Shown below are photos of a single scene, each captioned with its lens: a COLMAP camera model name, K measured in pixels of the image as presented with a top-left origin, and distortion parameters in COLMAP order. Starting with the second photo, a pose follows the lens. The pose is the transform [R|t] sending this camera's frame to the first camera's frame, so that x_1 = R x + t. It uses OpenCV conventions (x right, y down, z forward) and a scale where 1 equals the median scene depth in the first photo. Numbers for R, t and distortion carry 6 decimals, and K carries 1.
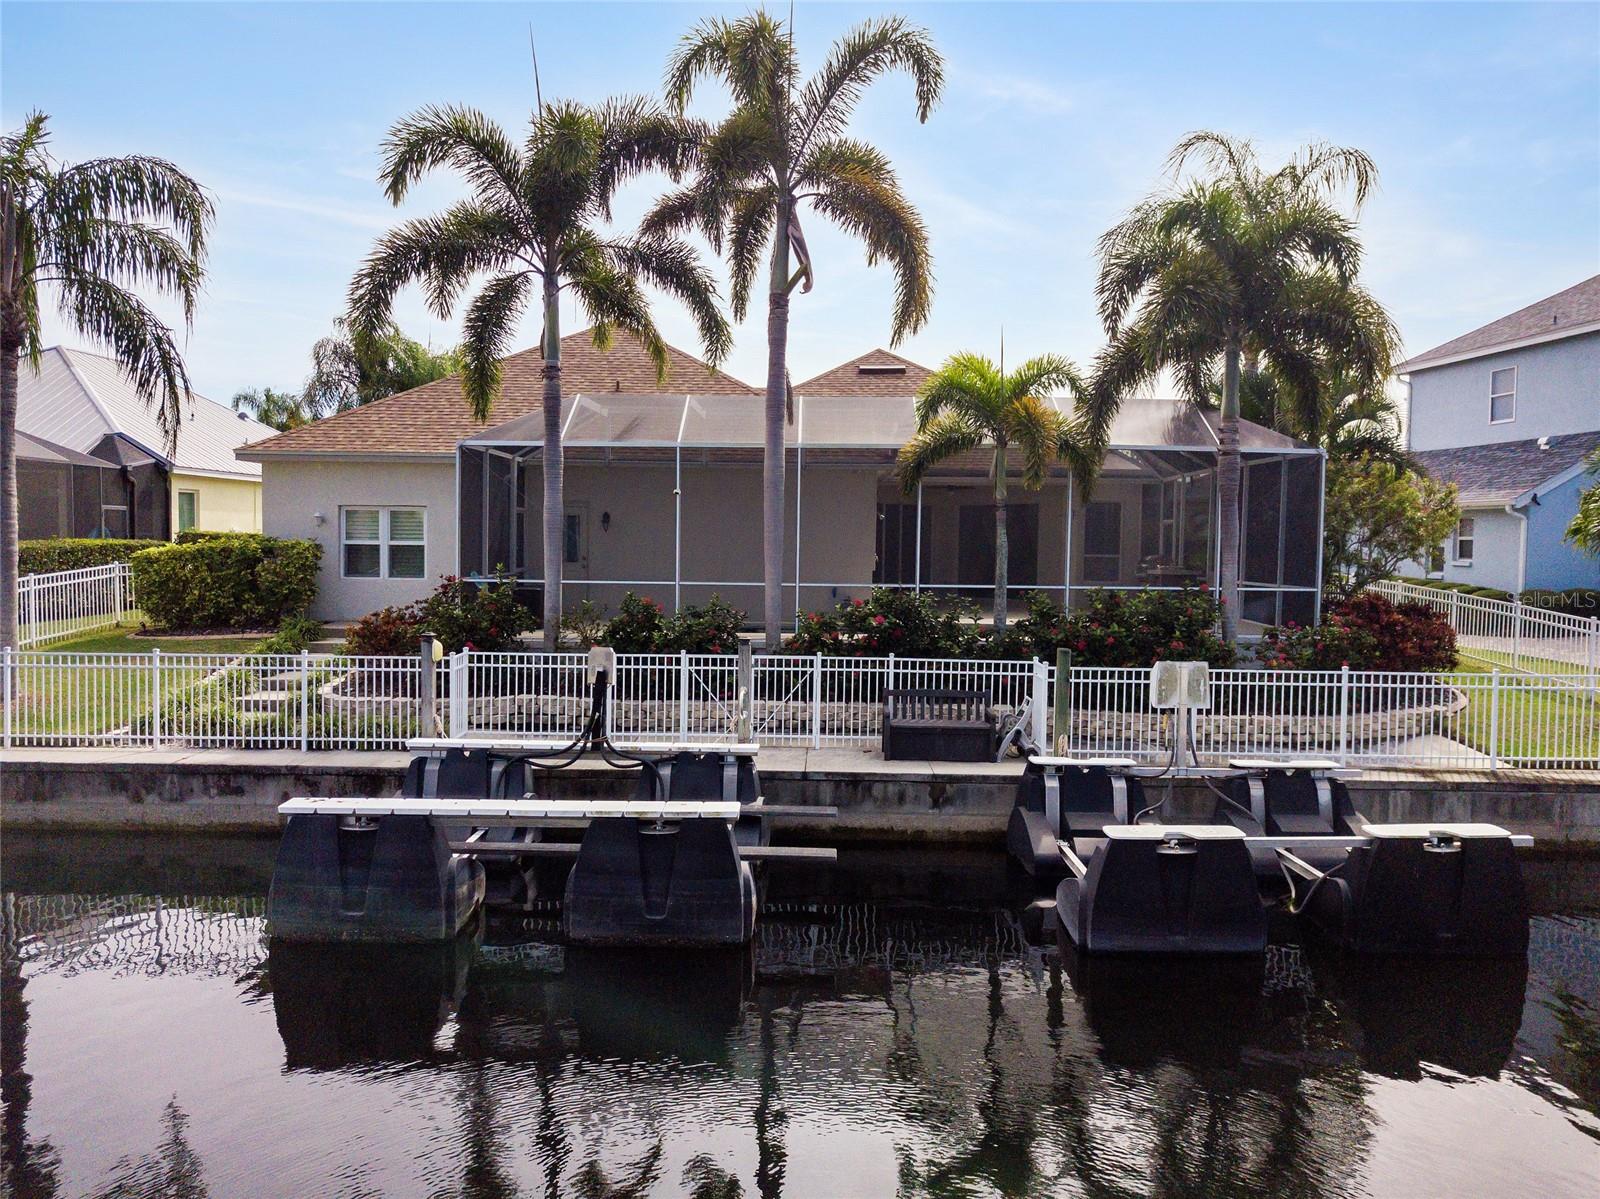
lens RADIAL K [[1232.9, 0, 806.5], [0, 1232.9, 601.9], [0, 0, 1]] dist [0.005205, 0.002701]
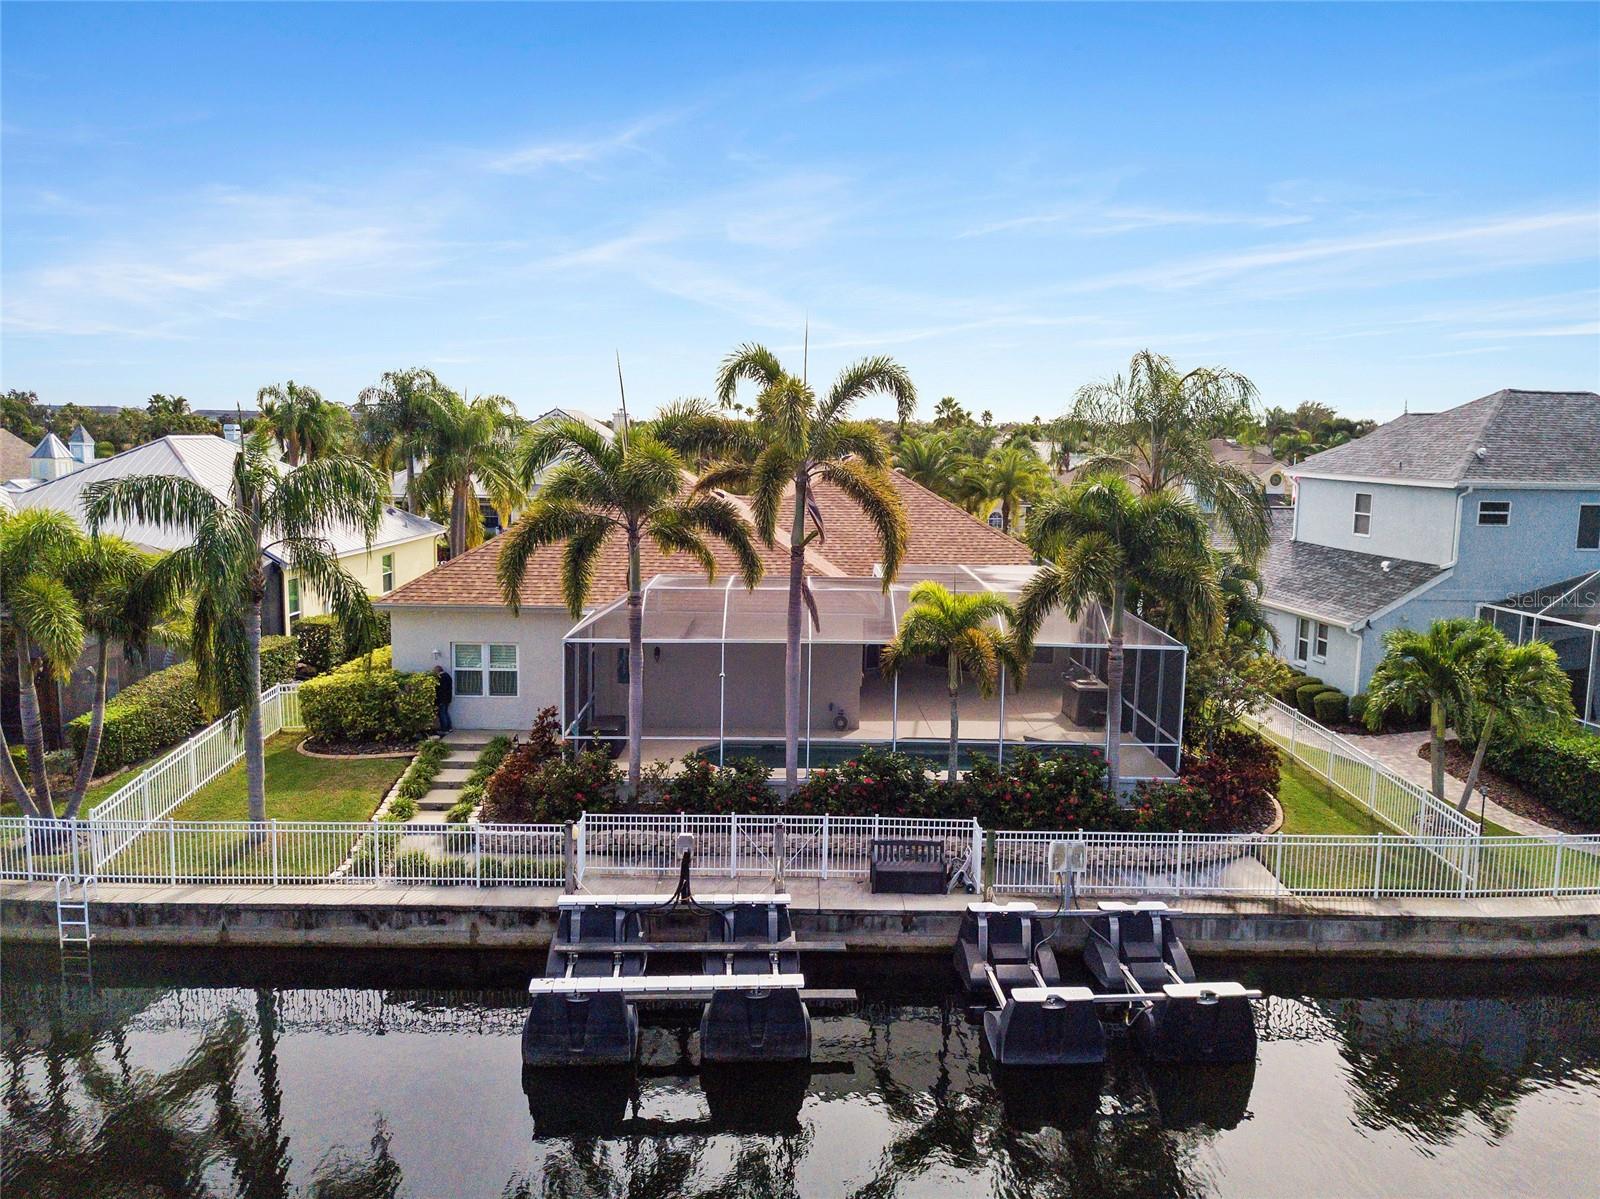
lens RADIAL K [[1232.9, 0, 806.5], [0, 1232.9, 601.9], [0, 0, 1]] dist [0.005205, 0.002701]
pose [[0.999754, 0.001472, 0.022120, -0.046710], [-0.003356, 0.996343, 0.085383, -0.332967], [-0.021913, -0.085436, 0.996103, -0.430356]]
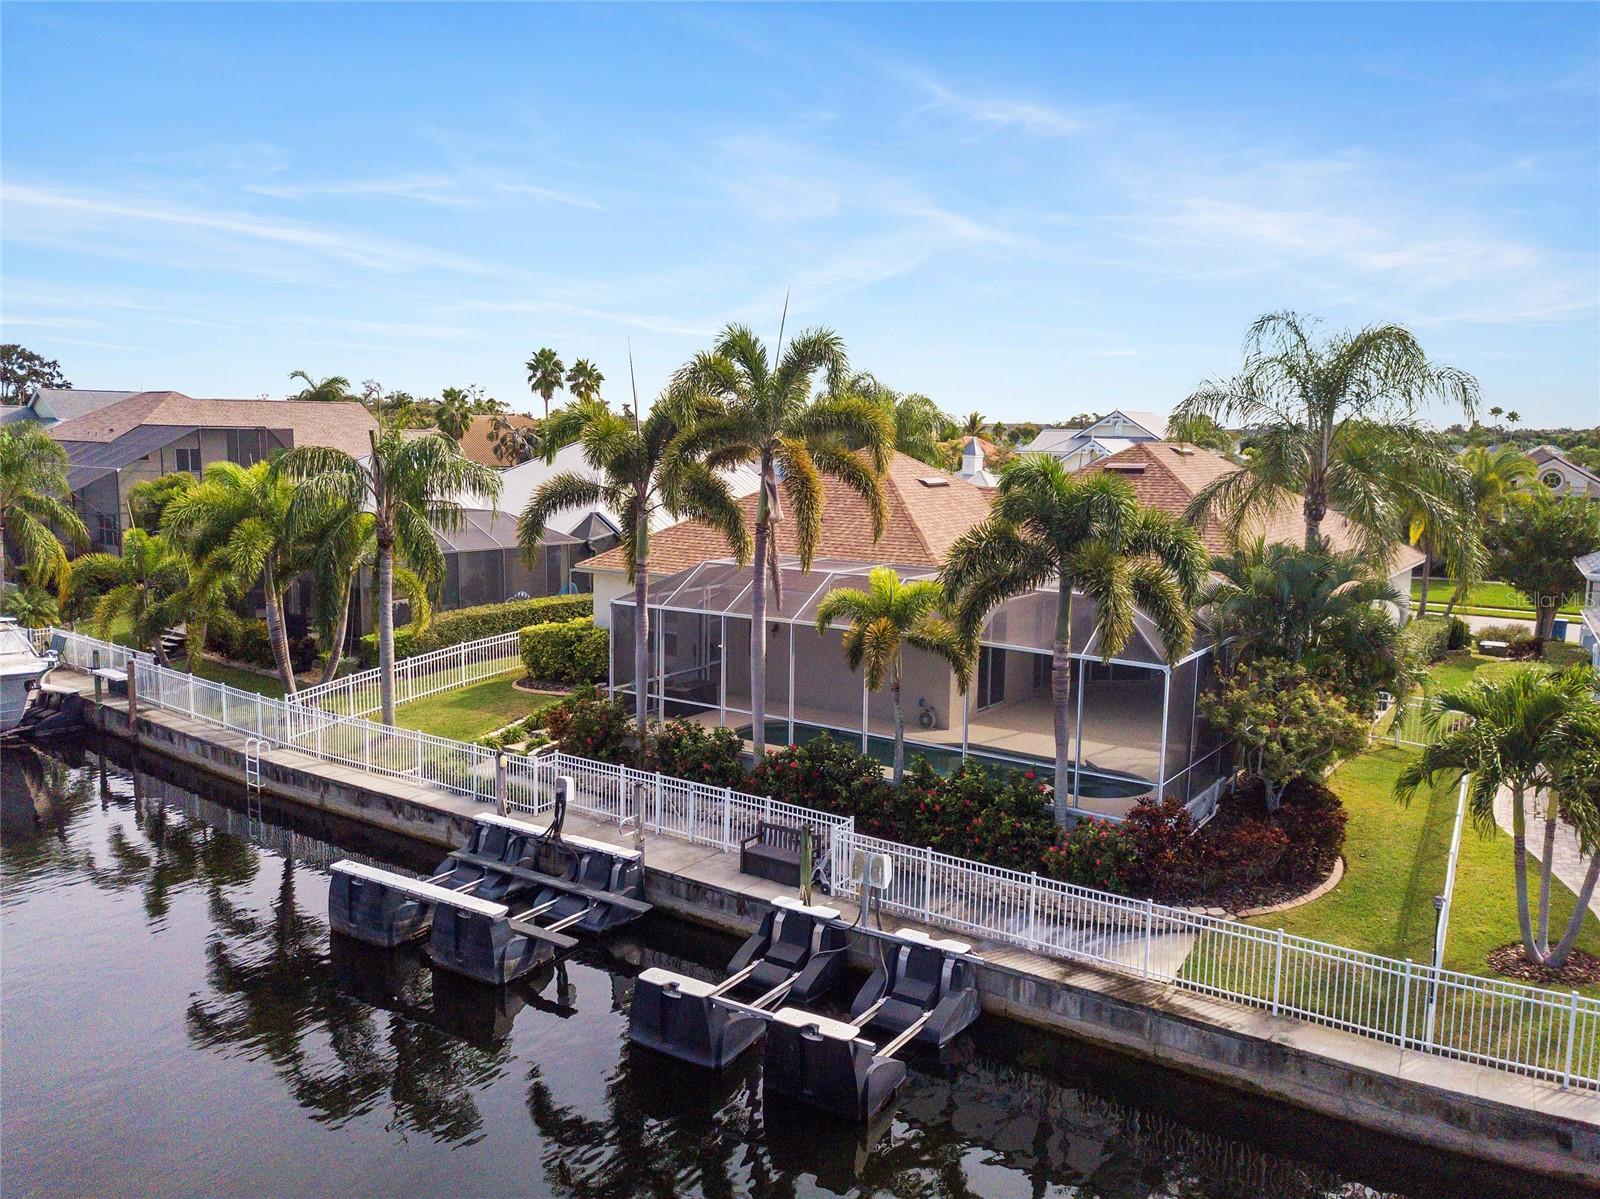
lens RADIAL K [[1232.9, 0, 806.5], [0, 1232.9, 601.9], [0, 0, 1]] dist [0.005205, 0.002701]
pose [[0.829151, 0.077568, -0.553617, 0.876607], [-0.035787, 0.995660, 0.085906, -0.307419], [0.557878, -0.051417, 0.828328, -0.149641]]
